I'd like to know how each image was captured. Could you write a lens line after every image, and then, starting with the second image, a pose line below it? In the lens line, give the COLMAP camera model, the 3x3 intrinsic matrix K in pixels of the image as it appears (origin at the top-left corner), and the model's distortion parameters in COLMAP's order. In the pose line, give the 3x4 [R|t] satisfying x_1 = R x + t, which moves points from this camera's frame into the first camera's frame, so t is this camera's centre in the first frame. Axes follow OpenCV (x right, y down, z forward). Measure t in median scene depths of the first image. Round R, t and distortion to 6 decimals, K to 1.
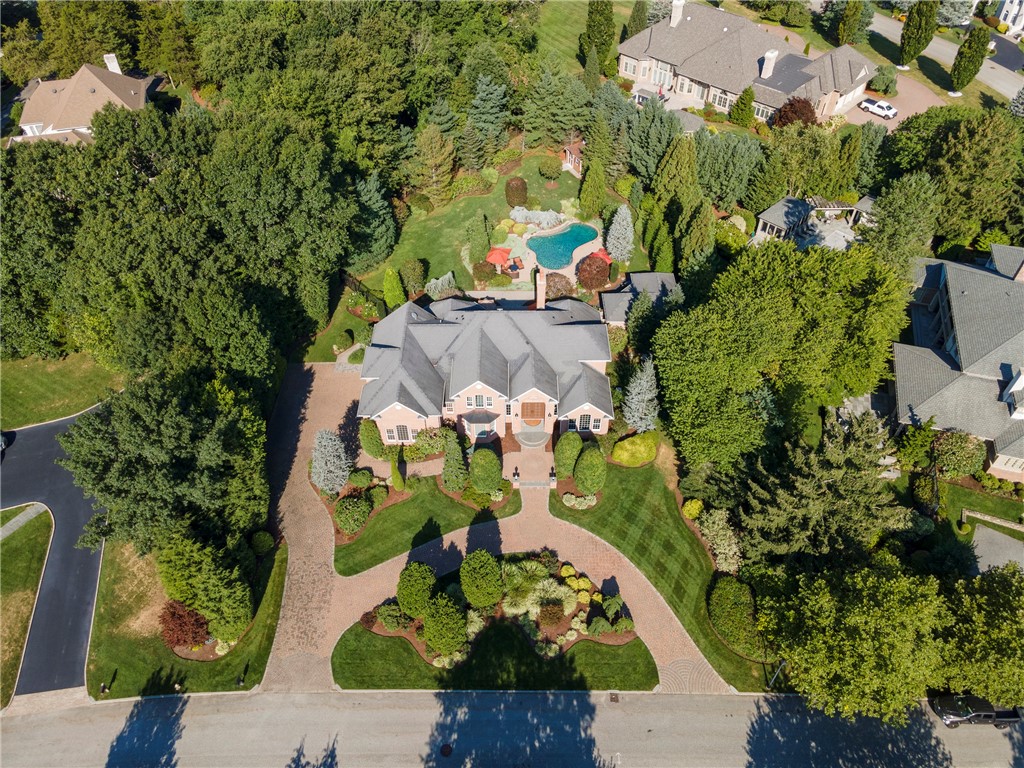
lens RADIAL K [[750.4, 0, 509.1], [0, 750.4, 388.8], [0, 0, 1]] dist [0.008242, 0.061041]
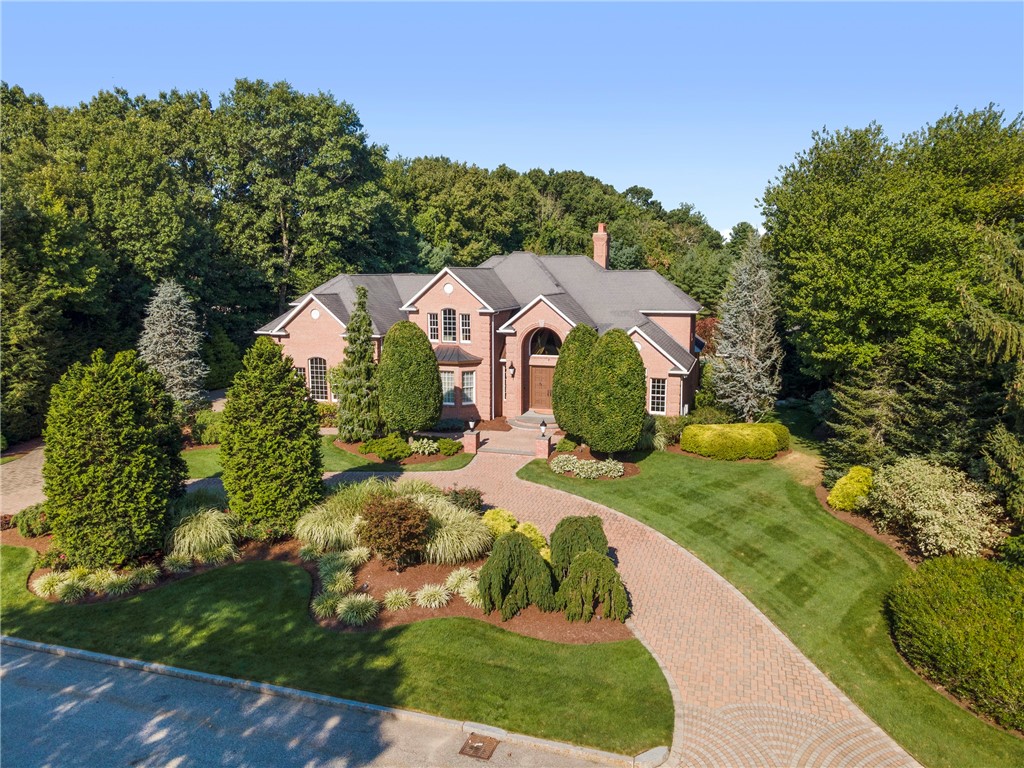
lens RADIAL K [[750.4, 0, 509.1], [0, 750.4, 388.8], [0, 0, 1]] dist [0.008242, 0.061041]
pose [[0.953893, 0.056574, -0.294768, 0.189761], [-0.219670, 0.800815, -0.557171, 0.393973], [0.204533, 0.596233, 0.776320, 0.632861]]
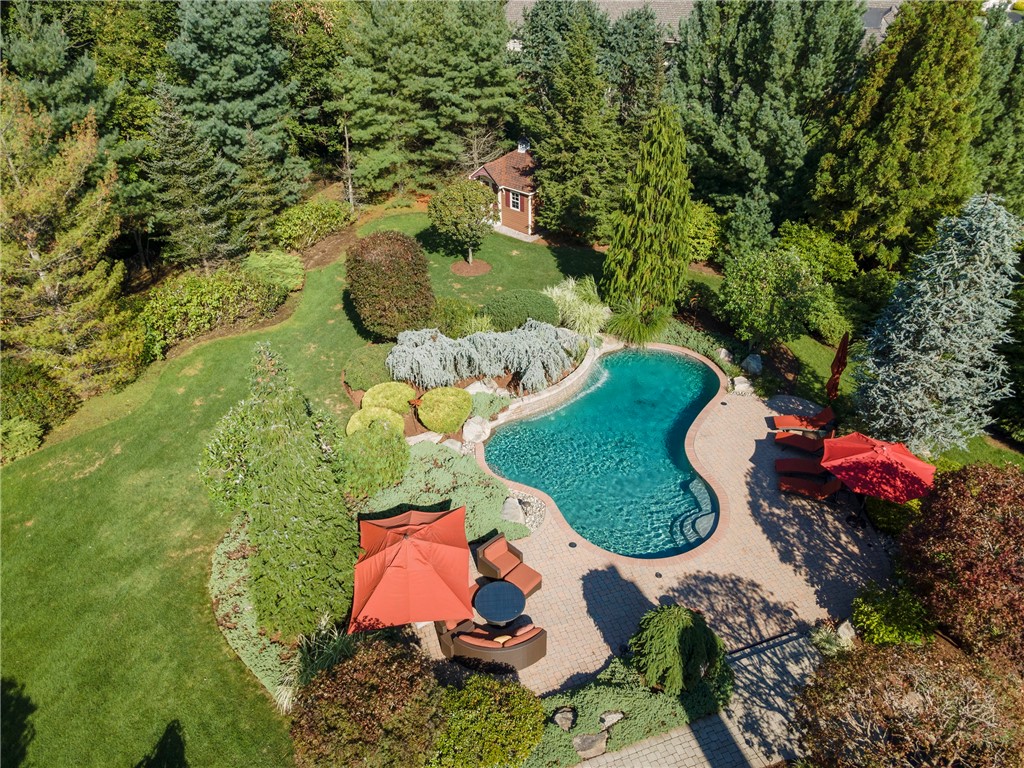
lens RADIAL K [[750.4, 0, 509.1], [0, 750.4, 388.8], [0, 0, 1]] dist [0.008242, 0.061041]
pose [[0.941113, -0.197379, 0.274495, -0.049285], [0.250413, 0.952431, -0.173691, -0.258576], [-0.227154, 0.232200, 0.945772, 1.144730]]
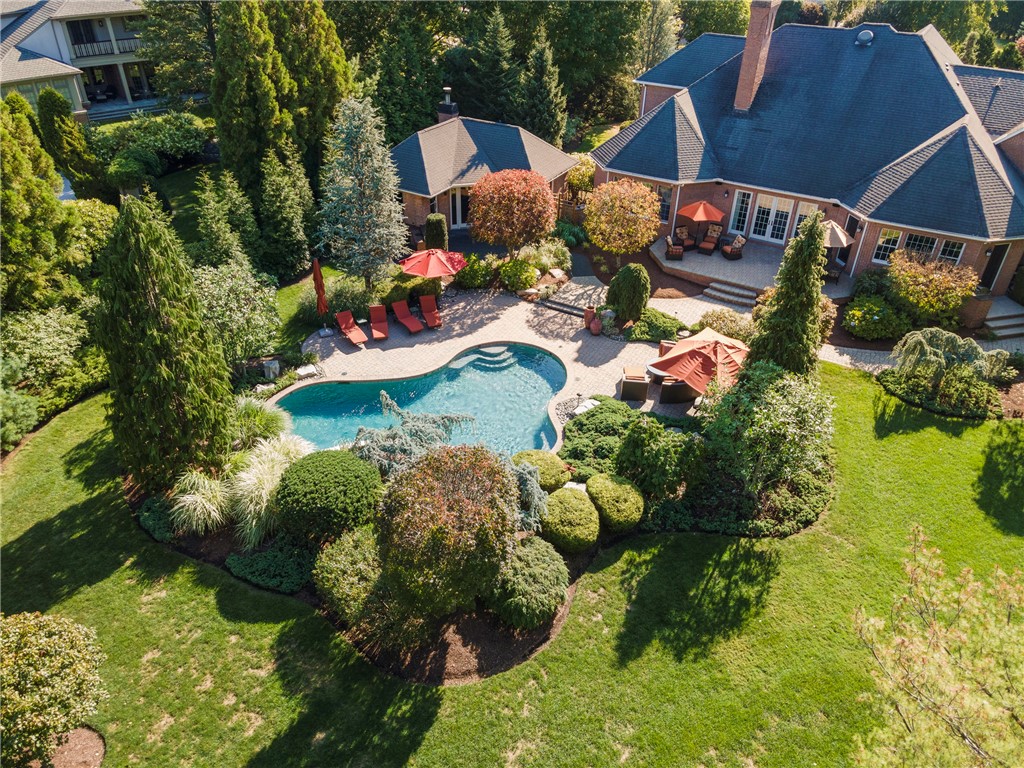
lens RADIAL K [[750.4, 0, 509.1], [0, 750.4, 388.8], [0, 0, 1]] dist [0.008242, 0.061041]
pose [[-0.859646, -0.288336, 0.421747, -0.097569], [0.359364, 0.245493, 0.900328, -0.640210], [-0.363133, 0.925525, -0.107420, 1.517988]]
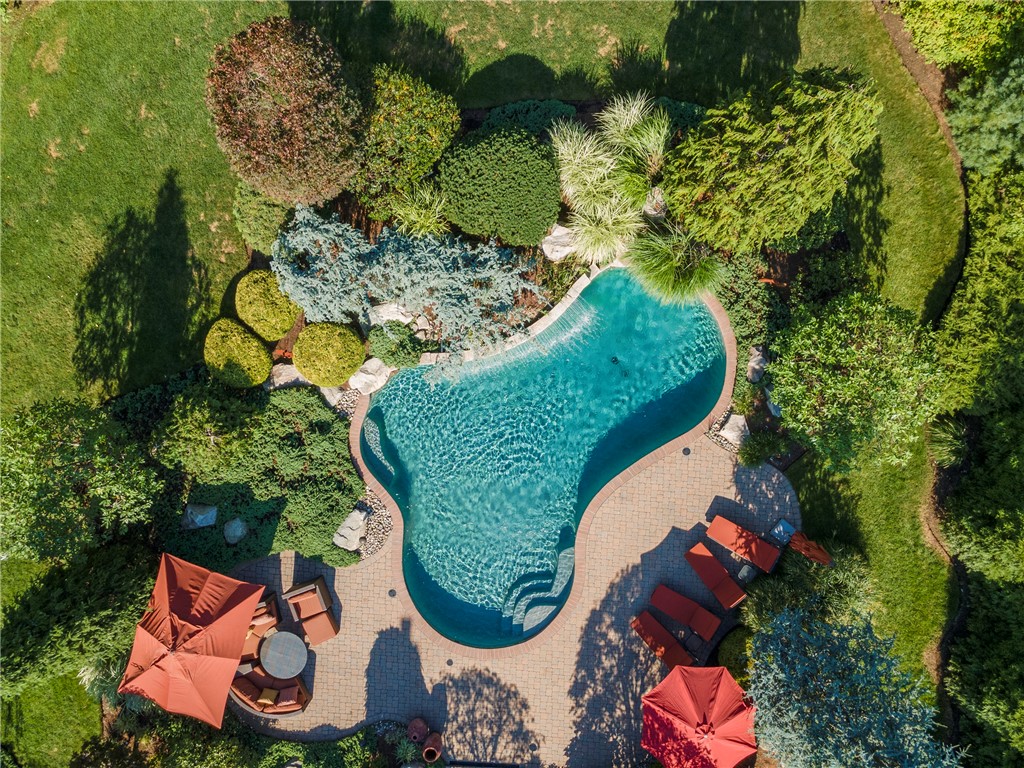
lens RADIAL K [[750.4, 0, 509.1], [0, 750.4, 388.8], [0, 0, 1]] dist [0.008242, 0.061041]
pose [[0.998083, 0.059719, -0.016250, 0.099006], [-0.029078, 0.684254, 0.728664, -0.526220], [0.054634, -0.726795, 0.684679, 1.304415]]
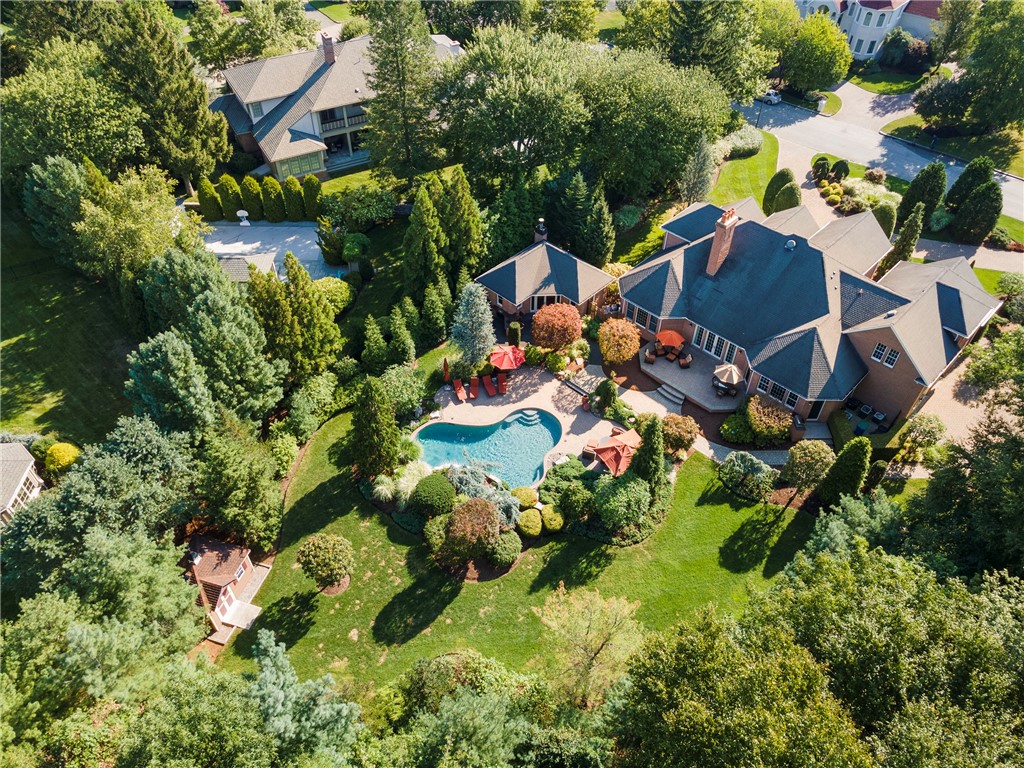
lens RADIAL K [[742.0, 0, 512.0], [0, 742.0, 384.0], [0, 0, 1]] dist [0.080631, 0.000544]
pose [[-0.719952, -0.485276, 0.496161, -0.290764], [0.494159, 0.143542, 0.857440, -1.000209], [-0.487315, 0.862498, 0.136460, 1.311906]]
